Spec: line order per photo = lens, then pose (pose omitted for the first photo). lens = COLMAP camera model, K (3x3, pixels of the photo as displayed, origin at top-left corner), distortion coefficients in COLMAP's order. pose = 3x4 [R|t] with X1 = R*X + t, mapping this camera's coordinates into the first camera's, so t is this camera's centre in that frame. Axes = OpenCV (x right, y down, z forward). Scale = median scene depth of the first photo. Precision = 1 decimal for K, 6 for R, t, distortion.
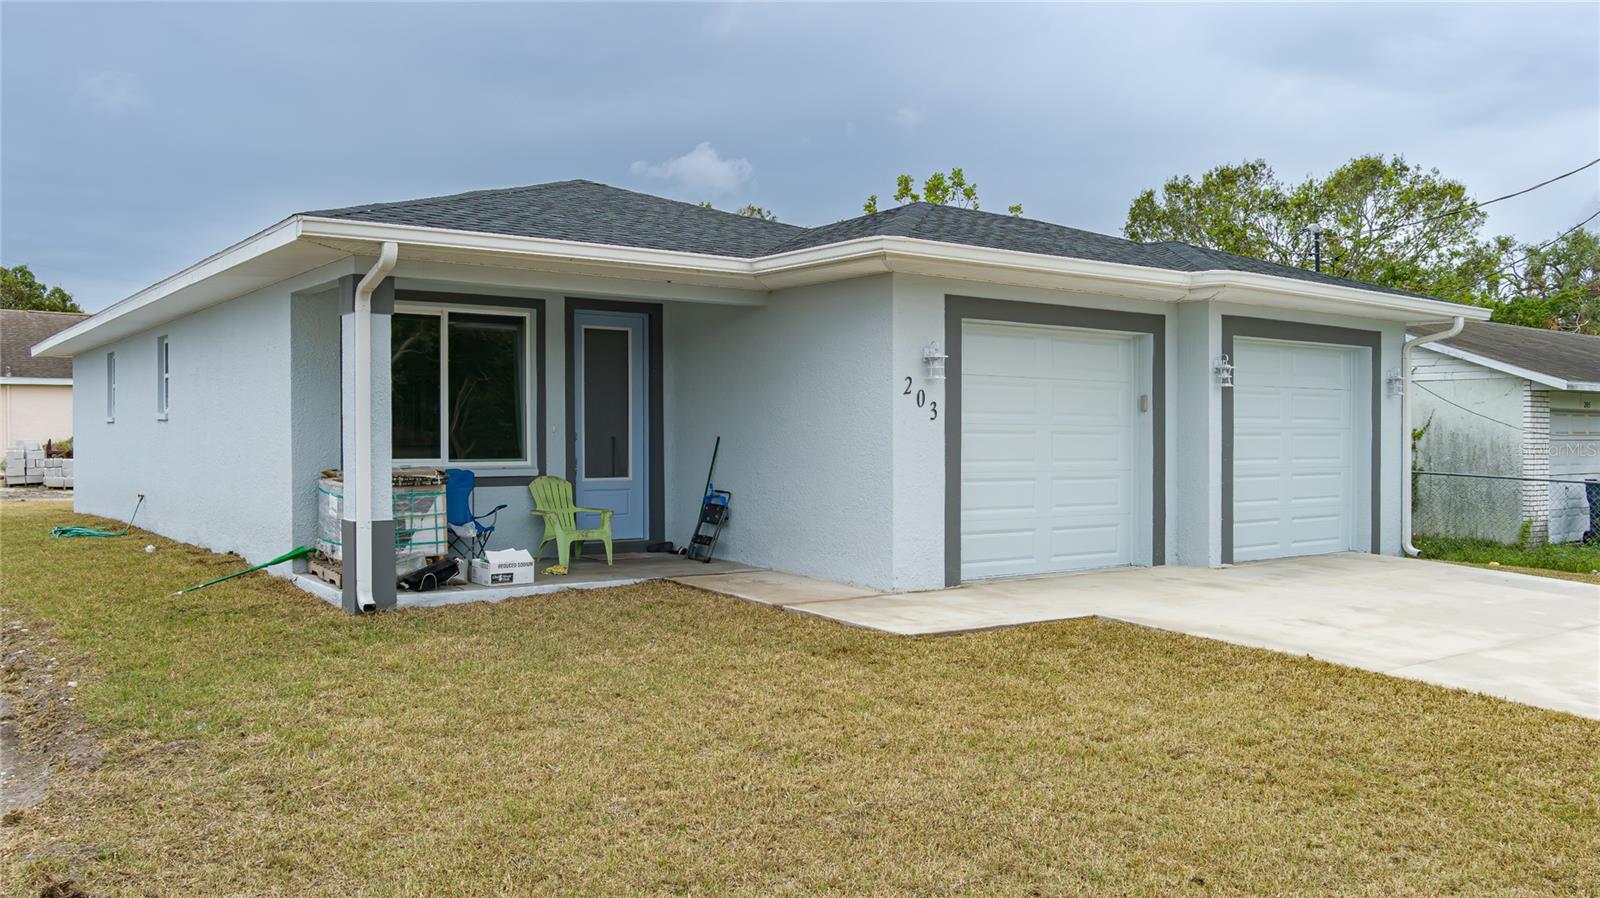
lens RADIAL K [[1382.5, 0, 800.0], [0, 1382.5, 449.0], [0, 0, 1]] dist [-0.035066, 0.012667]
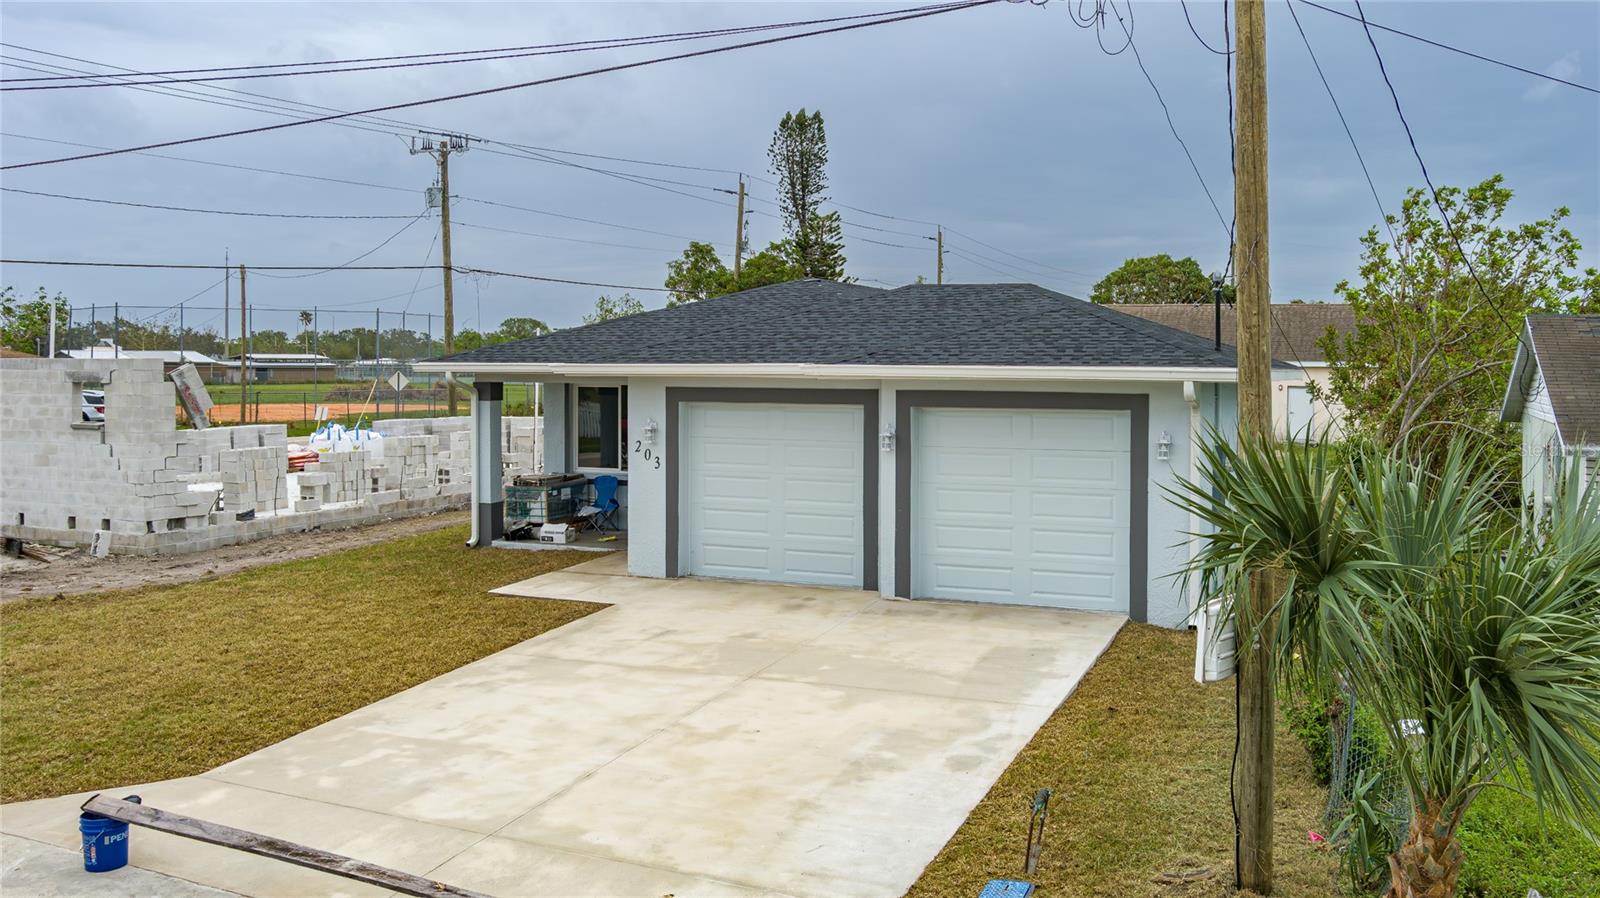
lens RADIAL K [[1382.5, 0, 800.0], [0, 1382.5, 449.0], [0, 0, 1]] dist [-0.035066, 0.012667]
pose [[0.463643, 0.054960, -0.884316, 1.528494], [-0.004557, 0.998209, 0.059650, -0.135213], [0.886010, -0.023626, 0.463064, 0.424826]]
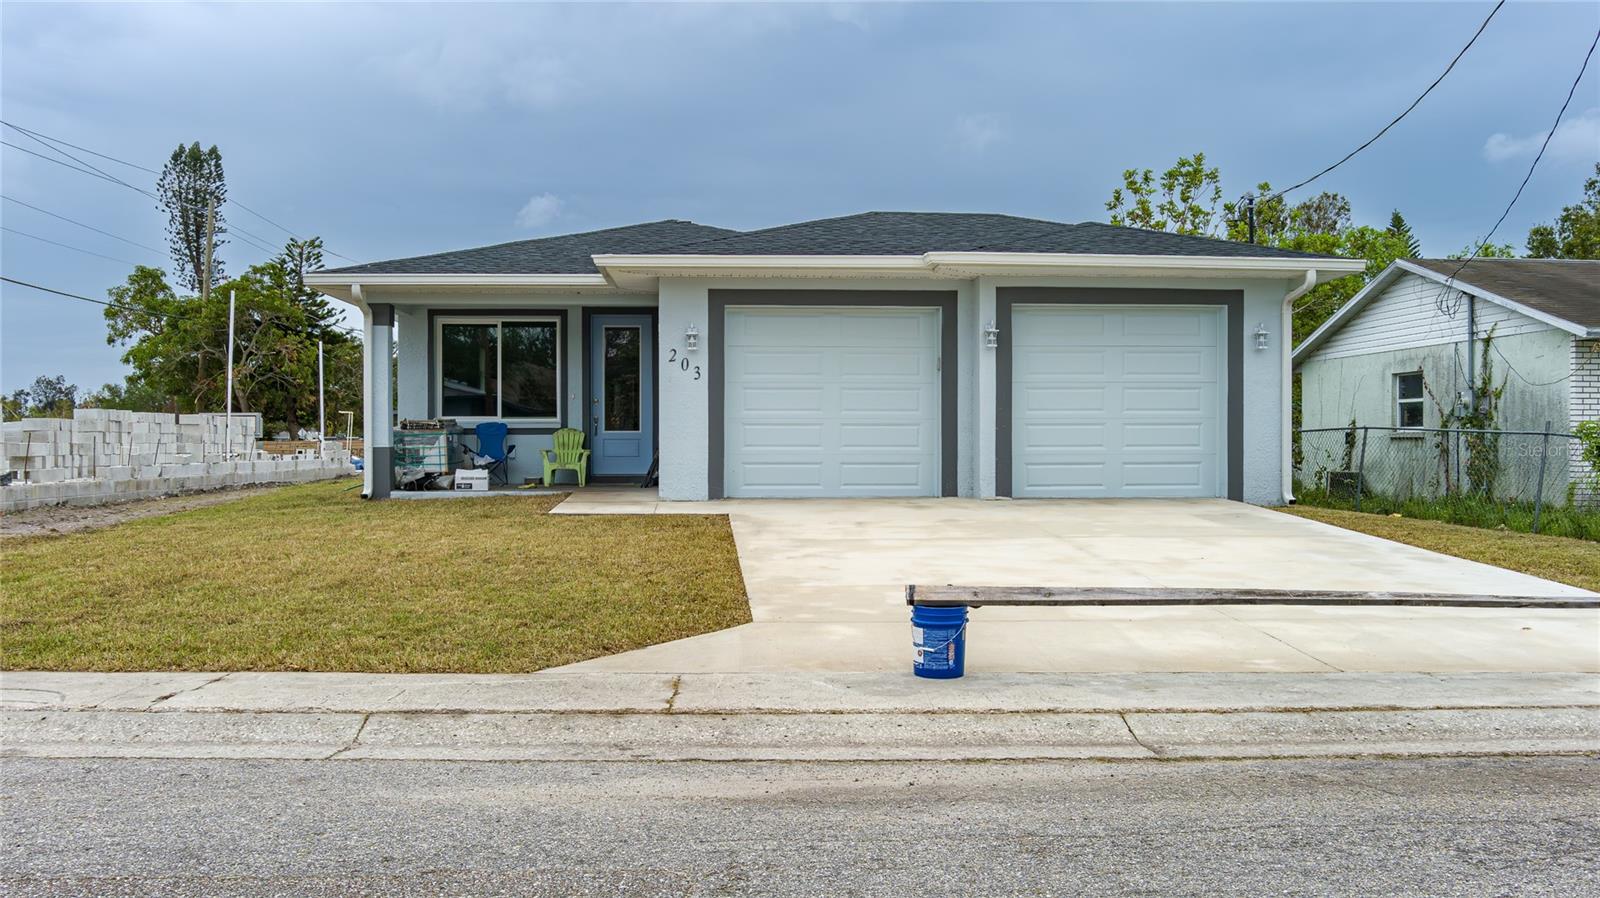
lens RADIAL K [[1394.1, 0, 735.0], [0, 1394.1, 490.7], [0, 0, 1]] dist [-0.047219, -0.001317]
pose [[0.810421, 0.014442, -0.585669, 0.953973], [-0.001858, 0.999754, 0.022081, 0.060327], [0.585845, -0.016807, 0.810249, -0.125256]]
